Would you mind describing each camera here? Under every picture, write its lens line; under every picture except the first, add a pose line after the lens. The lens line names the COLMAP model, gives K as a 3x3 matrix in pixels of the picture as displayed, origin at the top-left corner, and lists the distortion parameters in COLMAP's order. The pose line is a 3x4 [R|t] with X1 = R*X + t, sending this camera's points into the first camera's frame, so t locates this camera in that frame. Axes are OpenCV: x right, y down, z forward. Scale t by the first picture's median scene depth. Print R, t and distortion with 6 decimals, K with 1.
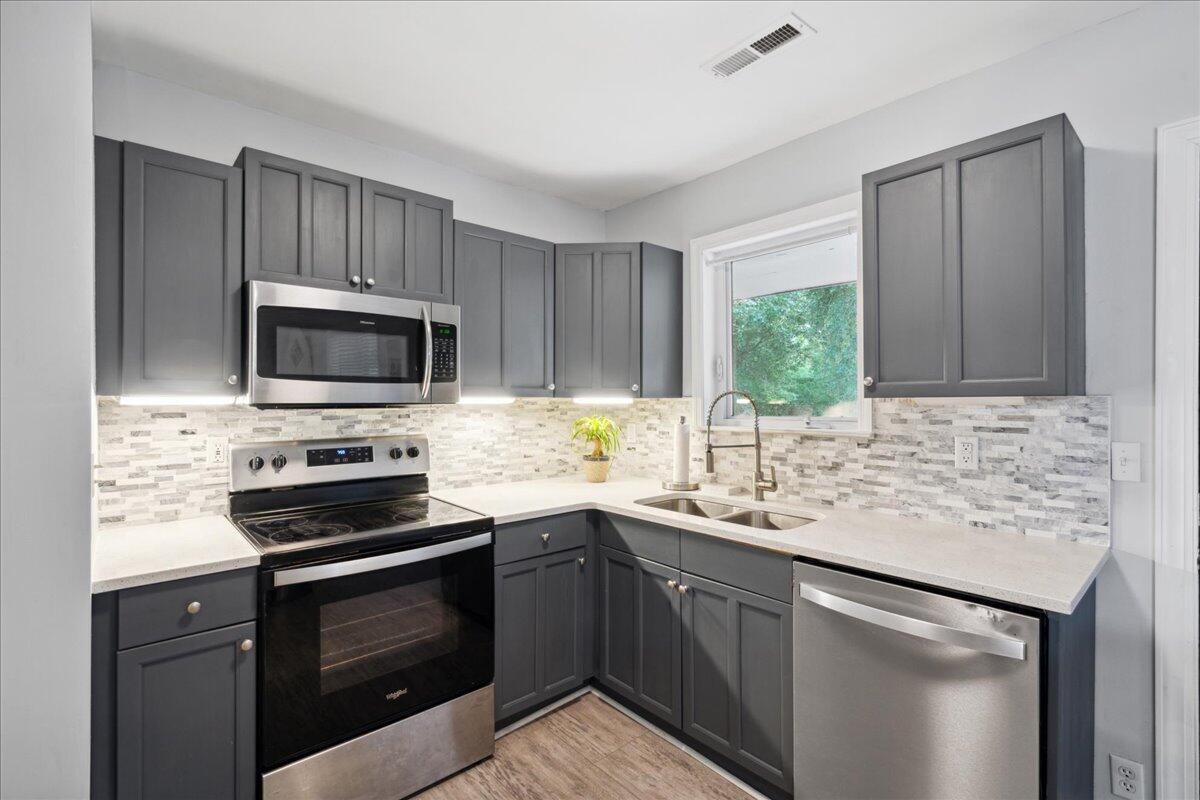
lens RADIAL K [[548.3, 0, 598.4], [0, 548.3, 397.9], [0, 0, 1]] dist [-0.002735, 0.000076]
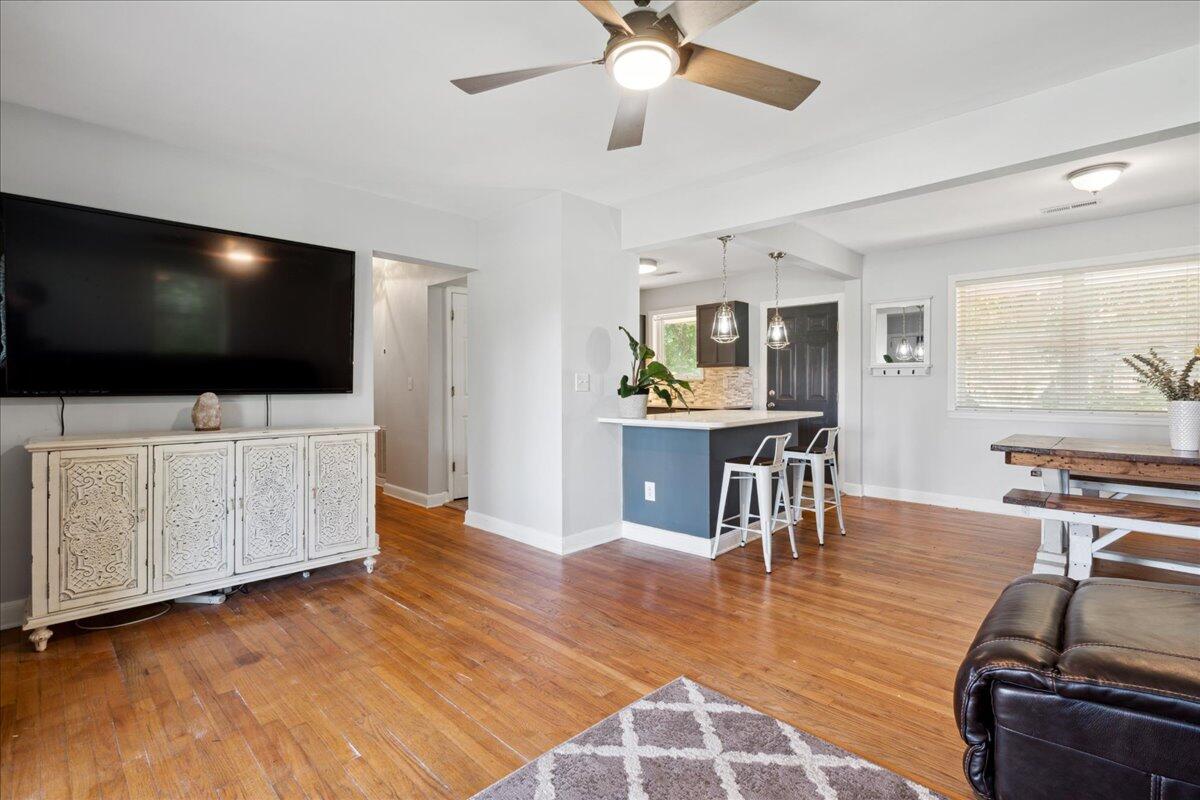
lens RADIAL K [[548.3, 0, 598.4], [0, 548.3, 397.9], [0, 0, 1]] dist [-0.002735, 0.000076]
pose [[0.996860, -0.003411, 0.079110, -0.378359], [0.001148, 0.999589, 0.028633, 0.078757], [-0.079175, -0.028452, 0.996455, -2.156678]]
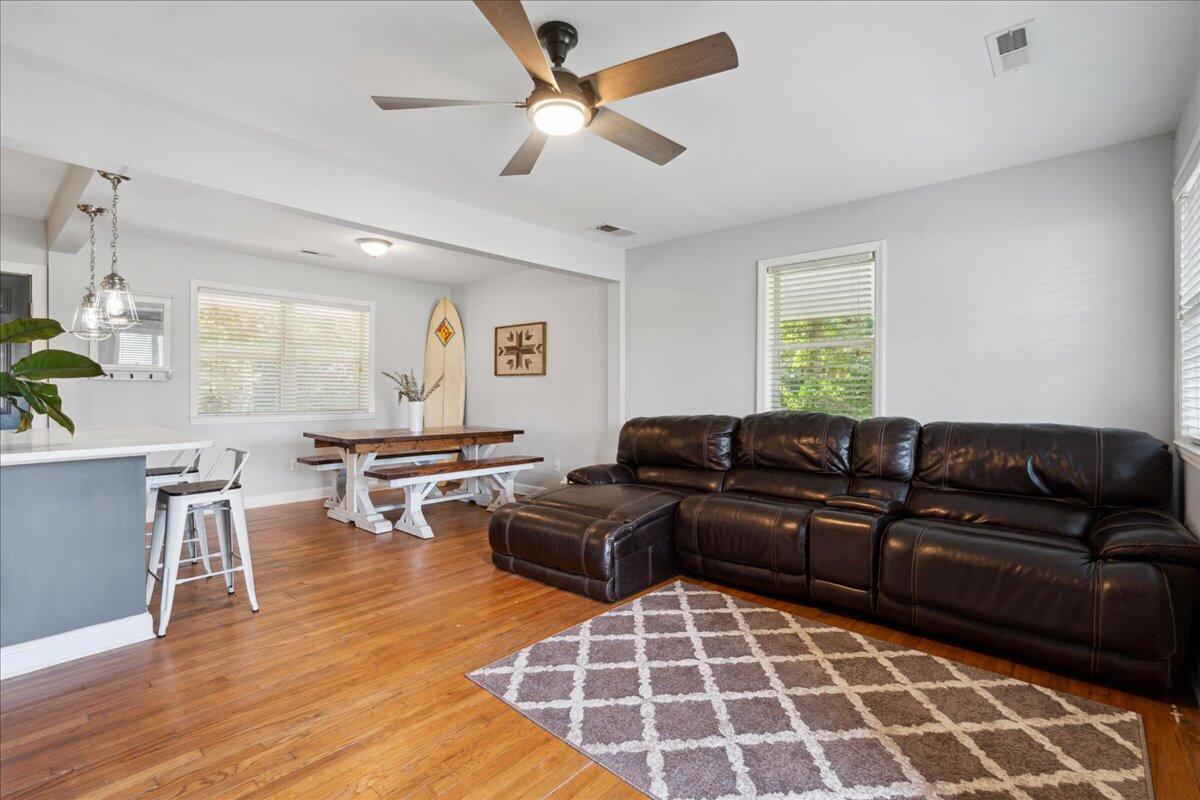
lens RADIAL K [[548.3, 0, 598.4], [0, 548.3, 397.9], [0, 0, 1]] dist [-0.002735, 0.000076]
pose [[-0.125627, -0.010222, 0.992025, -1.162755], [-0.006352, 0.999935, 0.009499, 0.088386], [-0.992057, -0.005108, -0.125684, -1.325962]]
